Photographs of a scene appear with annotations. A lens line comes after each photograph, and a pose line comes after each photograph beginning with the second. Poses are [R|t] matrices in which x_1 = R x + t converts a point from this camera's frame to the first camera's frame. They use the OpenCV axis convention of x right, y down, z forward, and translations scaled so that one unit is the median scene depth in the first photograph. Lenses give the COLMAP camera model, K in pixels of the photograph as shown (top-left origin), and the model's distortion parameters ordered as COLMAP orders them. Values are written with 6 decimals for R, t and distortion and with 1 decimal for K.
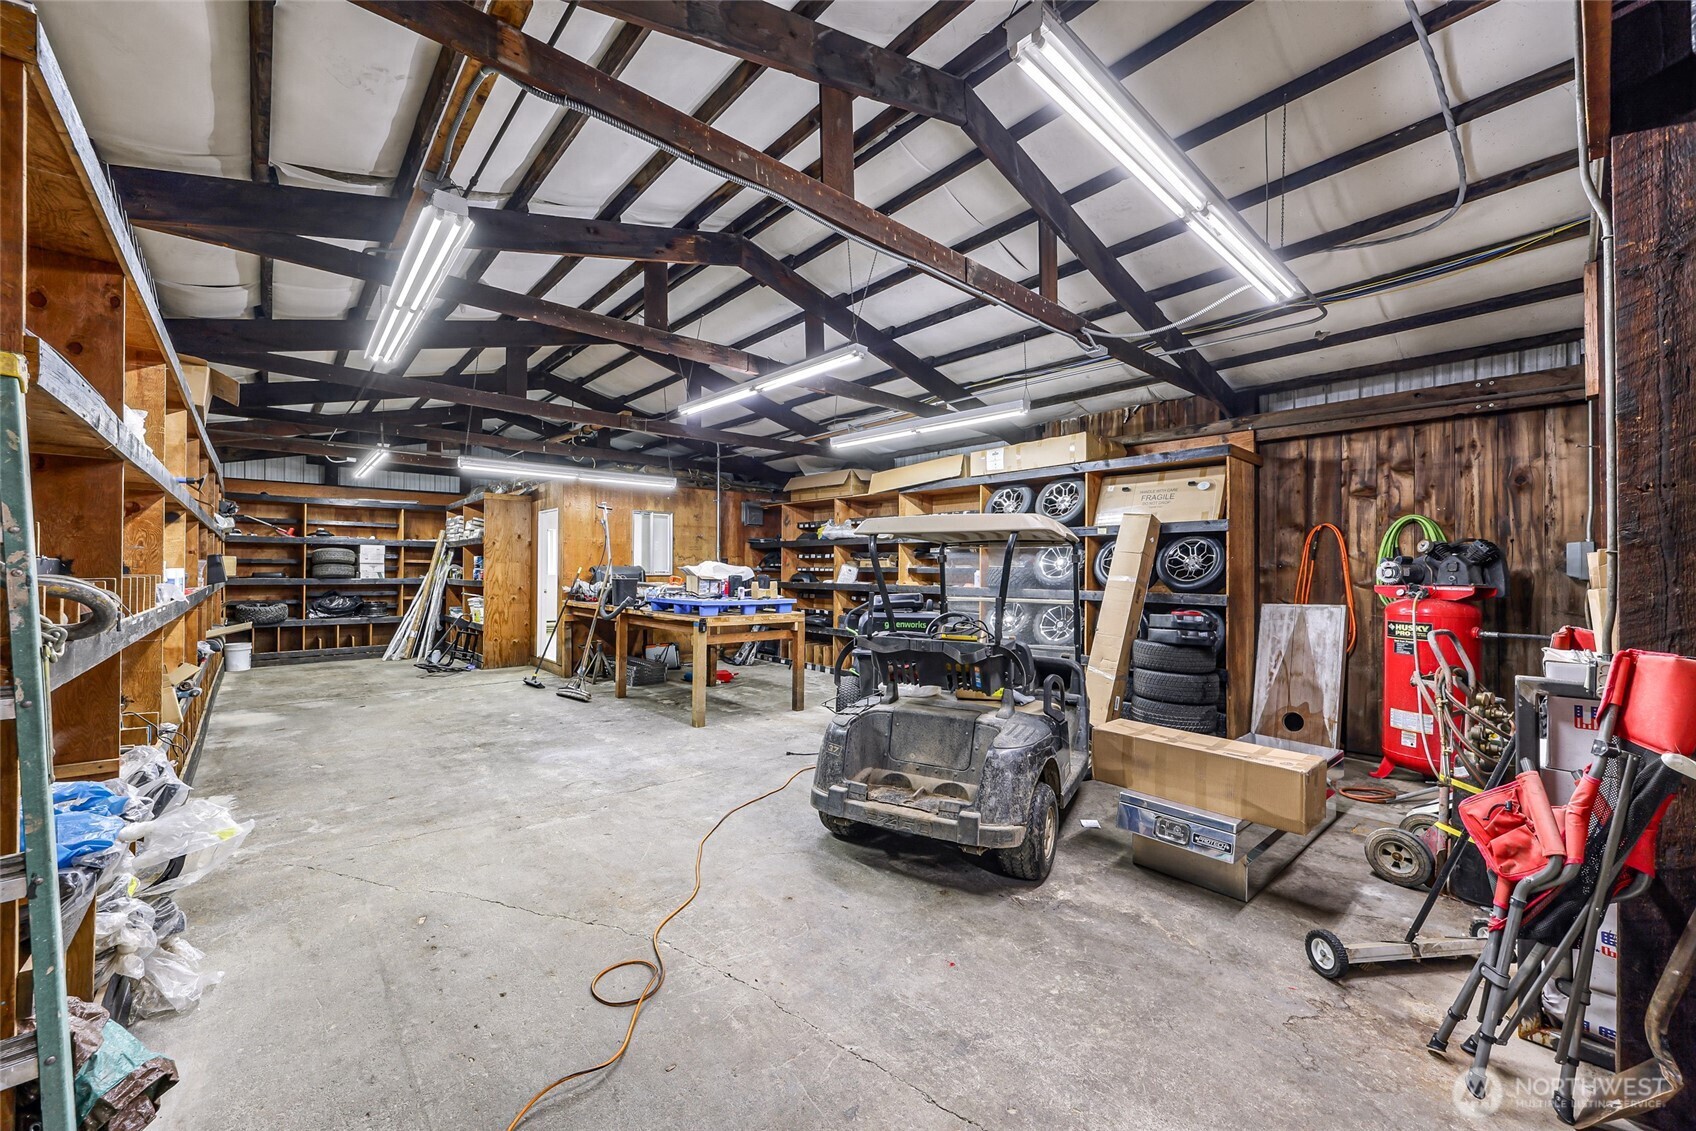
lens RADIAL K [[667.2, 0, 848.0], [0, 667.2, 569.3], [0, 0, 1]] dist [0.000151, -0.000049]
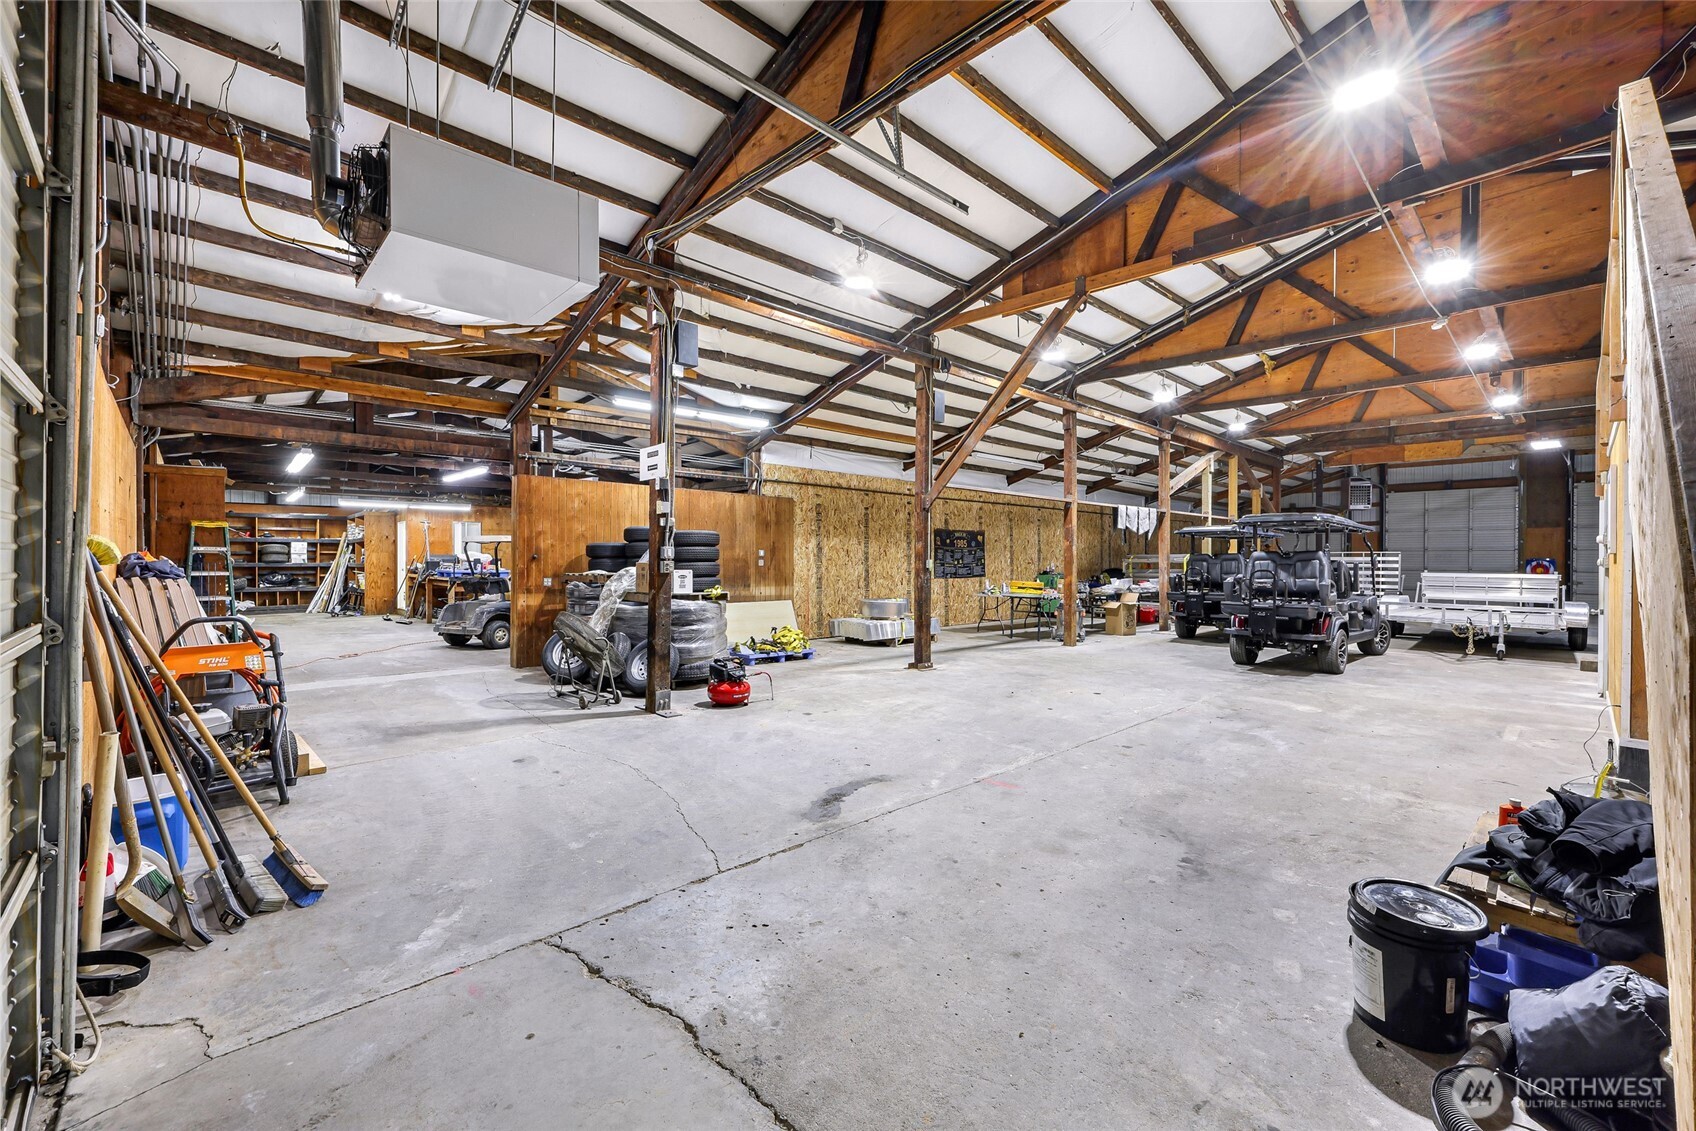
lens RADIAL K [[717.3, 0, 848.7], [0, 717.3, 564.4], [0, 0, 1]] dist [0.003113, -0.000257]
pose [[0.999762, -0.004610, 0.021335, 0.596867], [0.004394, 0.999939, 0.010133, 0.005599], [-0.021381, -0.010037, 0.999721, -0.789715]]
